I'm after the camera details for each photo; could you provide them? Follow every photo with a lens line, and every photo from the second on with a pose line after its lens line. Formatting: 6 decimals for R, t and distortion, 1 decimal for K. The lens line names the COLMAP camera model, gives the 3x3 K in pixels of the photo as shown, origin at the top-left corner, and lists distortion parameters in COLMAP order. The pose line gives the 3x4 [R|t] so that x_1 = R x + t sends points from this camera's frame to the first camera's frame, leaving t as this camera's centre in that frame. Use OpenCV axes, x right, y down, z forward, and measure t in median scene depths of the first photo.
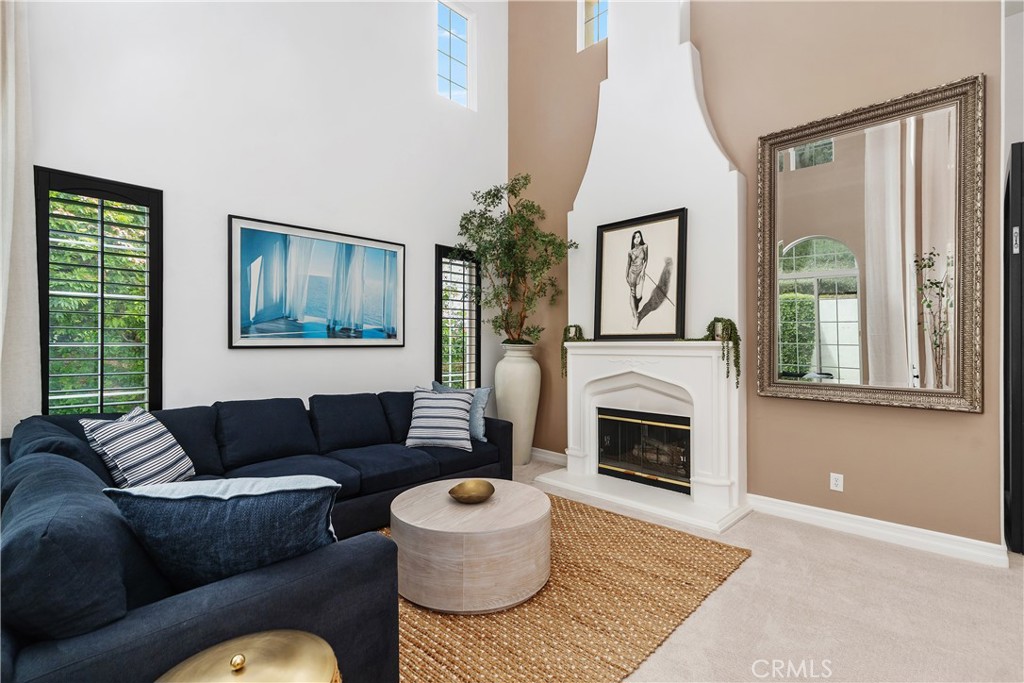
lens RADIAL K [[456.1, 0, 524.3], [0, 456.1, 344.0], [0, 0, 1]] dist [-0.004596, -0.001225]
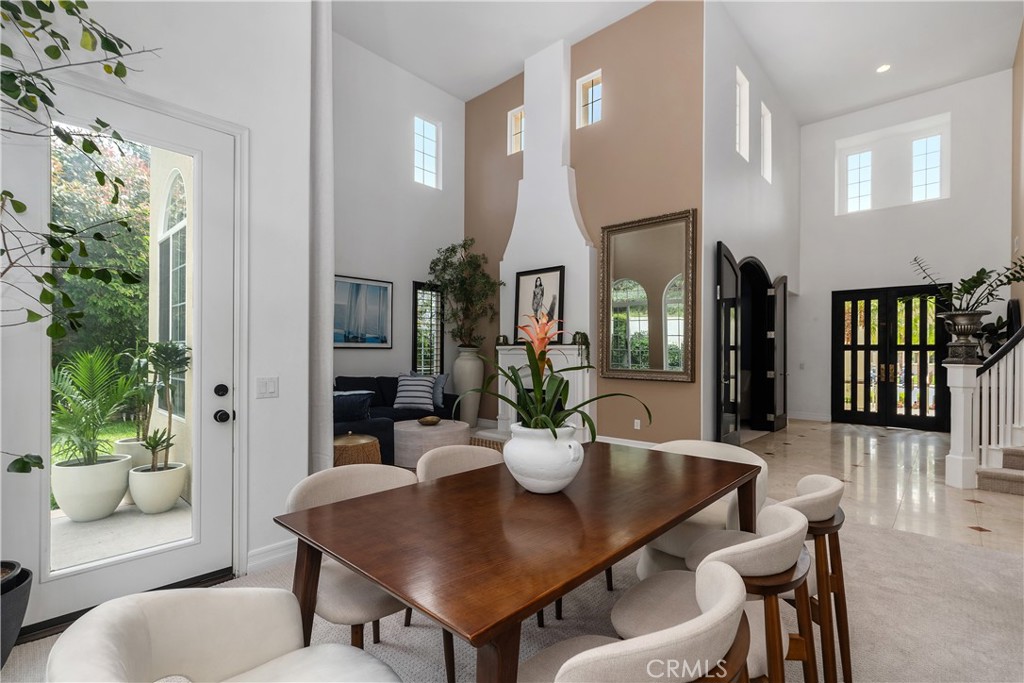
lens RADIAL K [[456.1, 0, 522.4], [0, 456.1, 353.7], [0, 0, 1]] dist [-0.004596, -0.001225]
pose [[0.999375, 0.005212, 0.034964, 0.129105], [-0.005231, 0.999986, 0.000471, 0.020937], [-0.034961, -0.000654, 0.999388, -0.580950]]
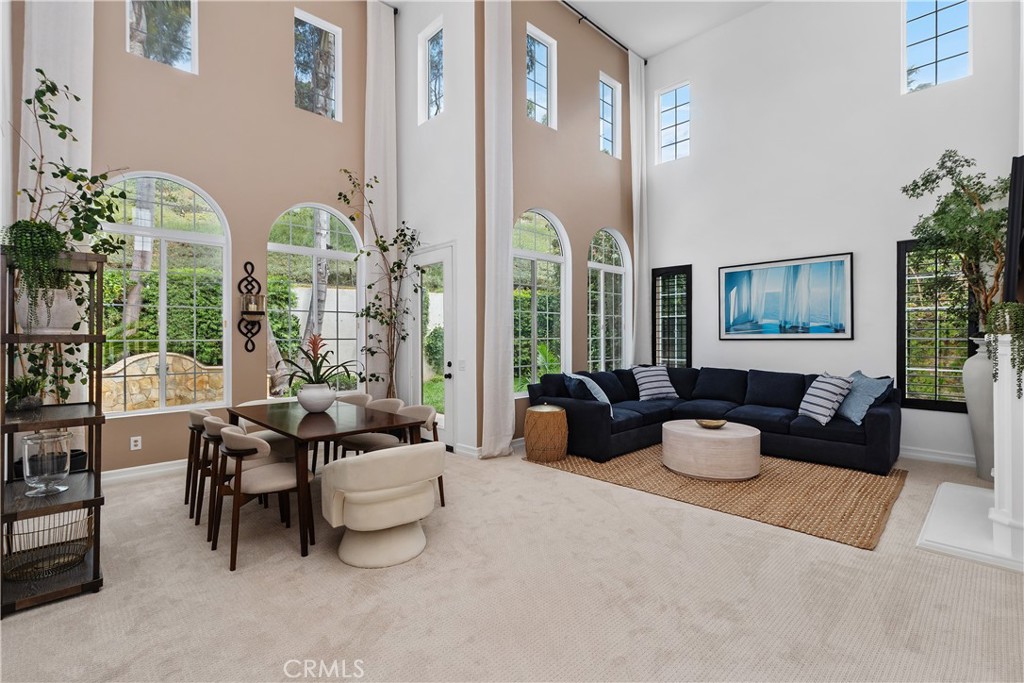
lens RADIAL K [[456.1, 0, 514.8], [0, 456.1, 338.9], [0, 0, 1]] dist [-0.004596, -0.001225]
pose [[-0.021609, 0.003034, -0.999762, 0.962452], [0.002225, 0.999993, 0.002986, -0.001742], [0.999764, -0.002160, -0.021615, 0.167625]]
